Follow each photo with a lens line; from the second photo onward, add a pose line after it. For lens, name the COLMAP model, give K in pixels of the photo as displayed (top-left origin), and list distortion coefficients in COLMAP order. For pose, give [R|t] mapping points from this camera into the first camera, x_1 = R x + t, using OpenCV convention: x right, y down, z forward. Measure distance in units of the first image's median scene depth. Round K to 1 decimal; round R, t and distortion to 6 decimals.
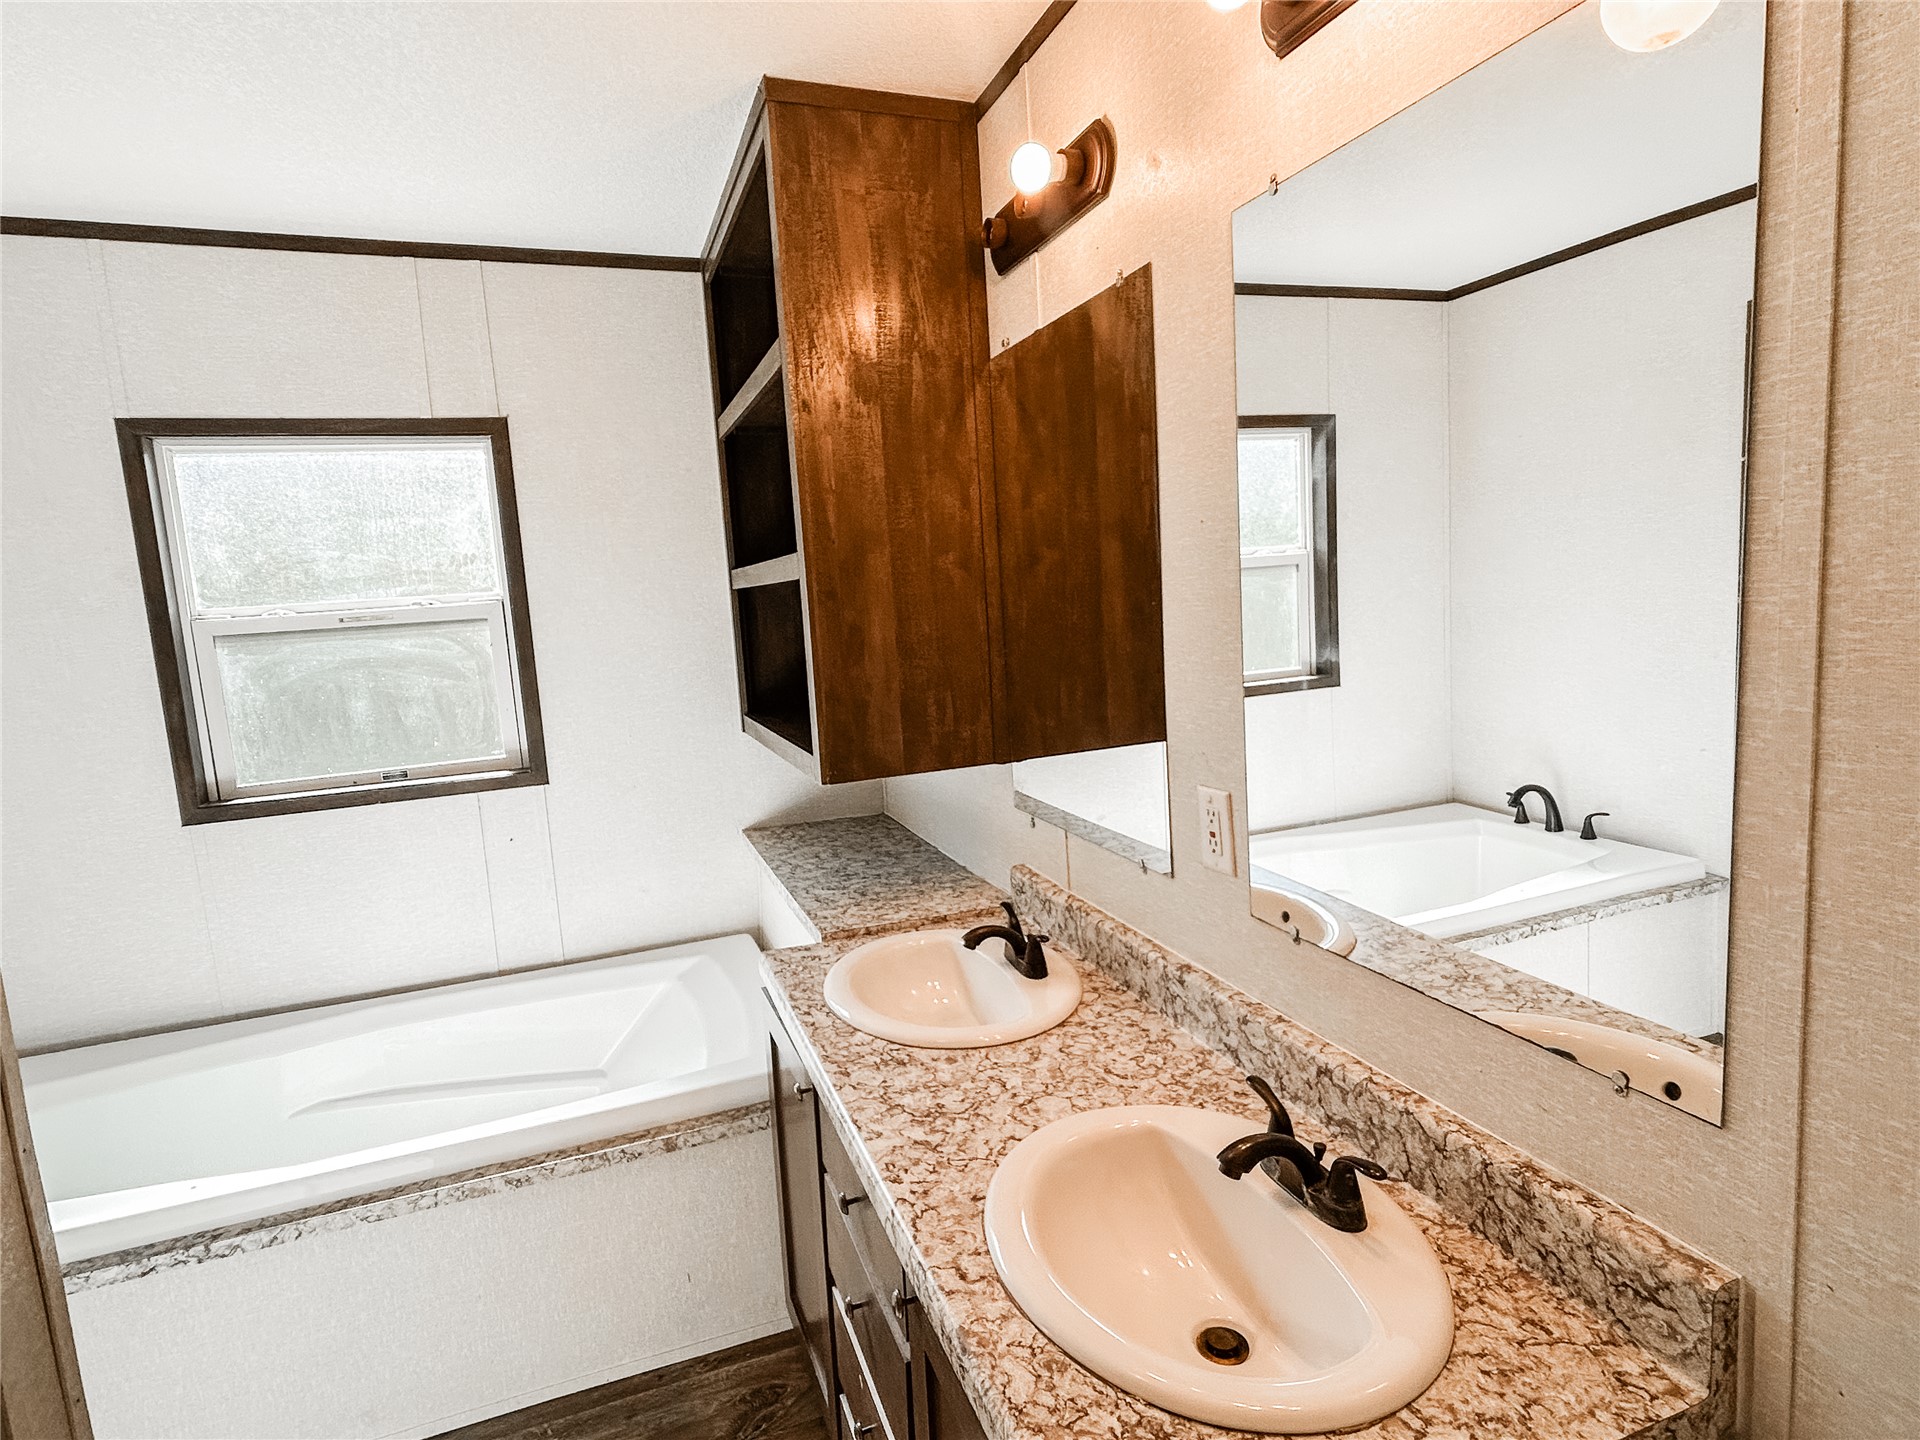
lens RADIAL K [[993.0, 0, 963.8], [0, 993.0, 718.5], [0, 0, 1]] dist [0.000314, 0.002228]
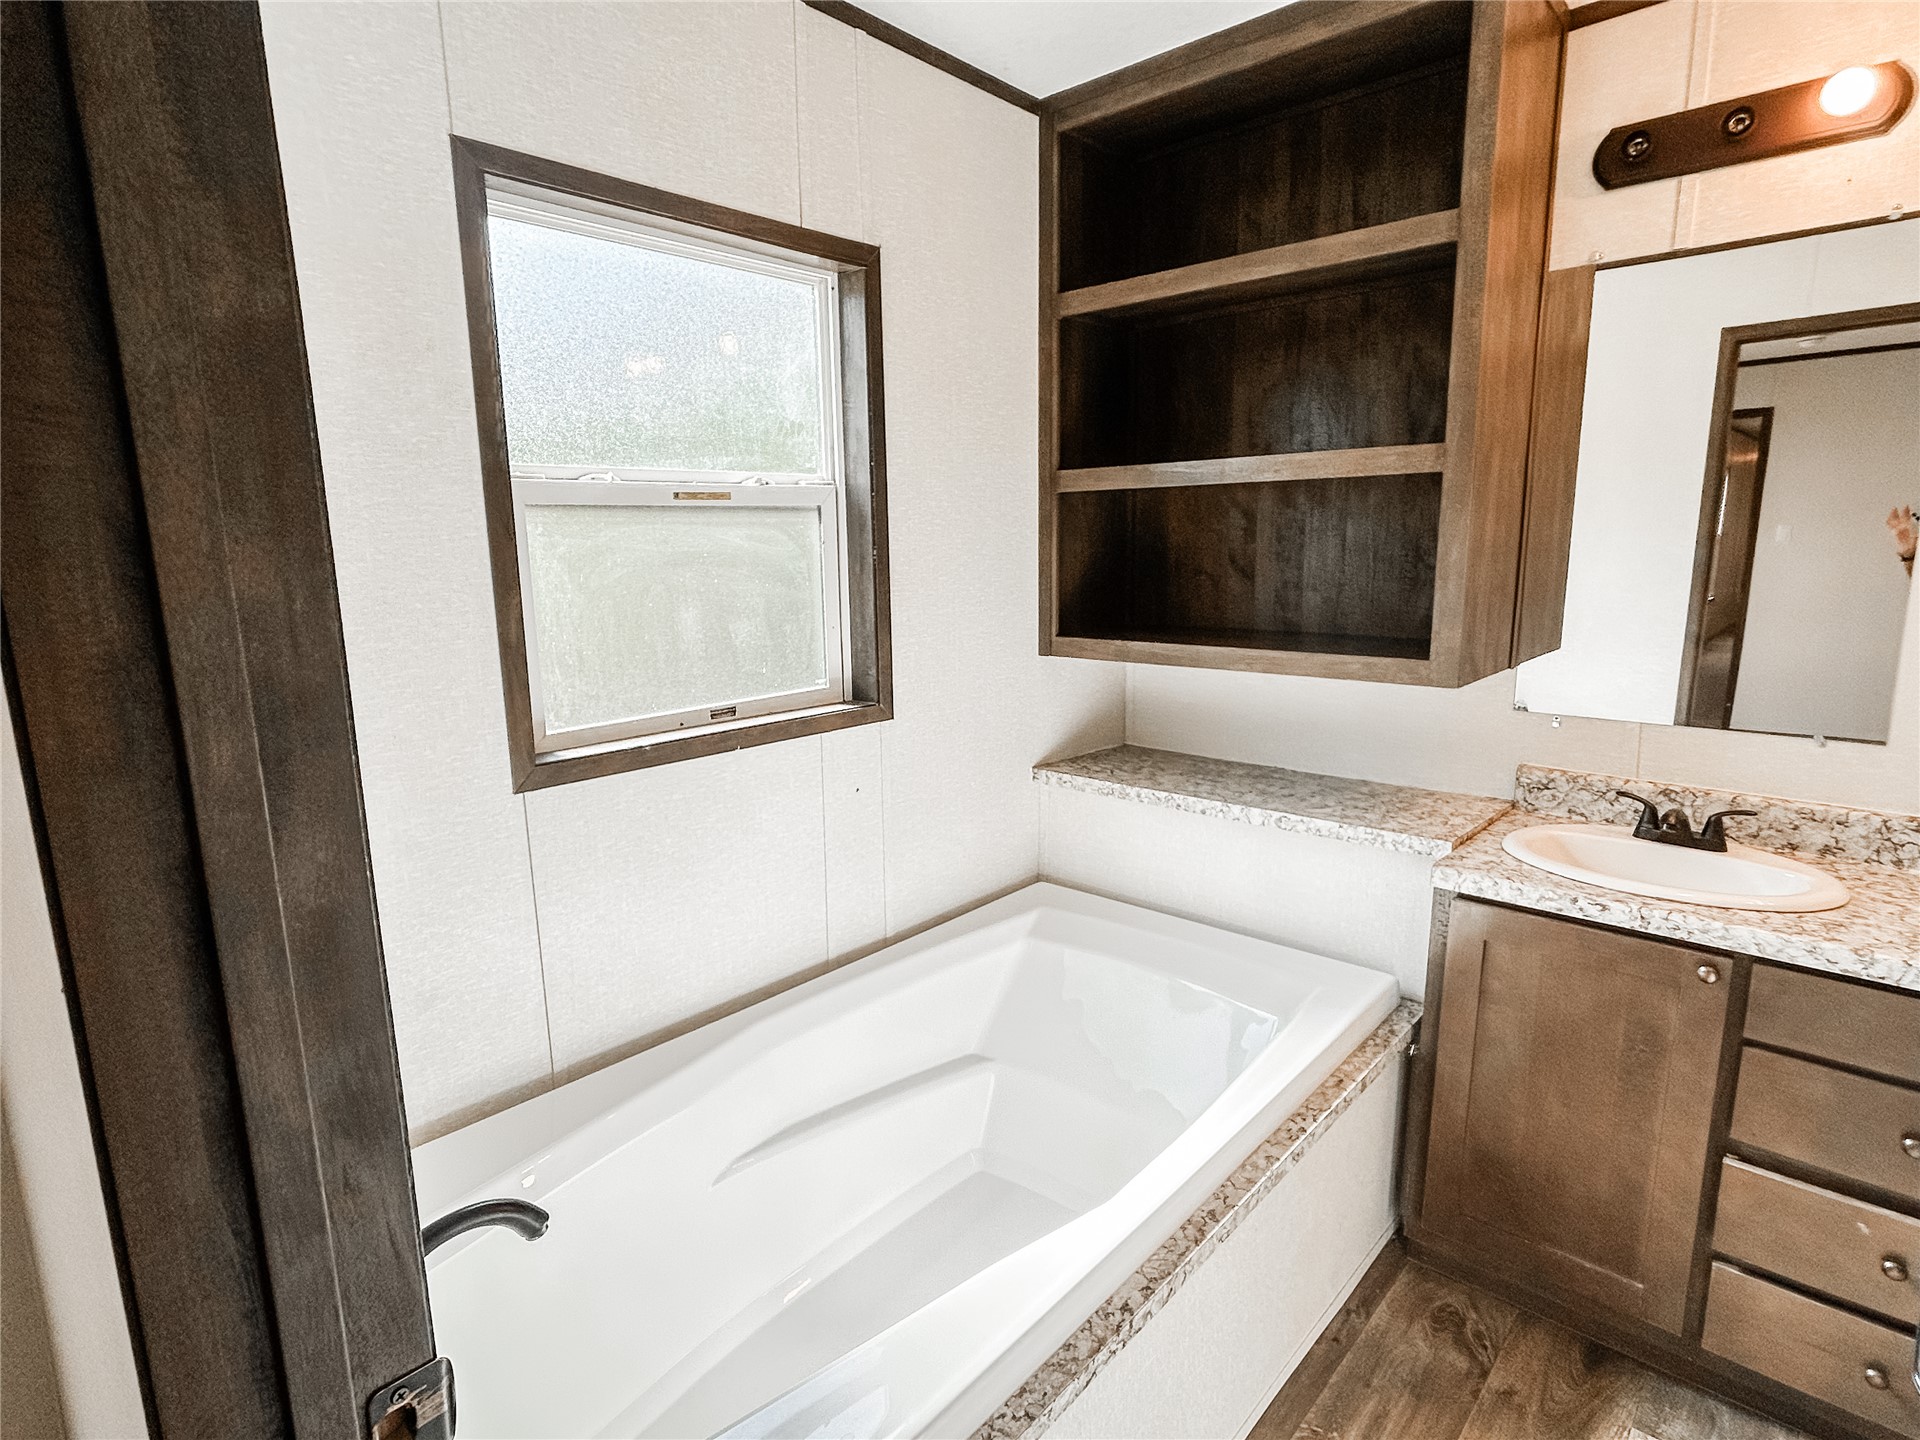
lens RADIAL K [[993.0, 0, 960.9], [0, 993.0, 717.2], [0, 0, 1]] dist [0.000314, 0.002228]
pose [[0.893232, -0.035817, 0.448166, -0.787057], [0.021087, 0.999062, 0.037818, 0.037707], [-0.449101, -0.024330, 0.893150, 0.275511]]
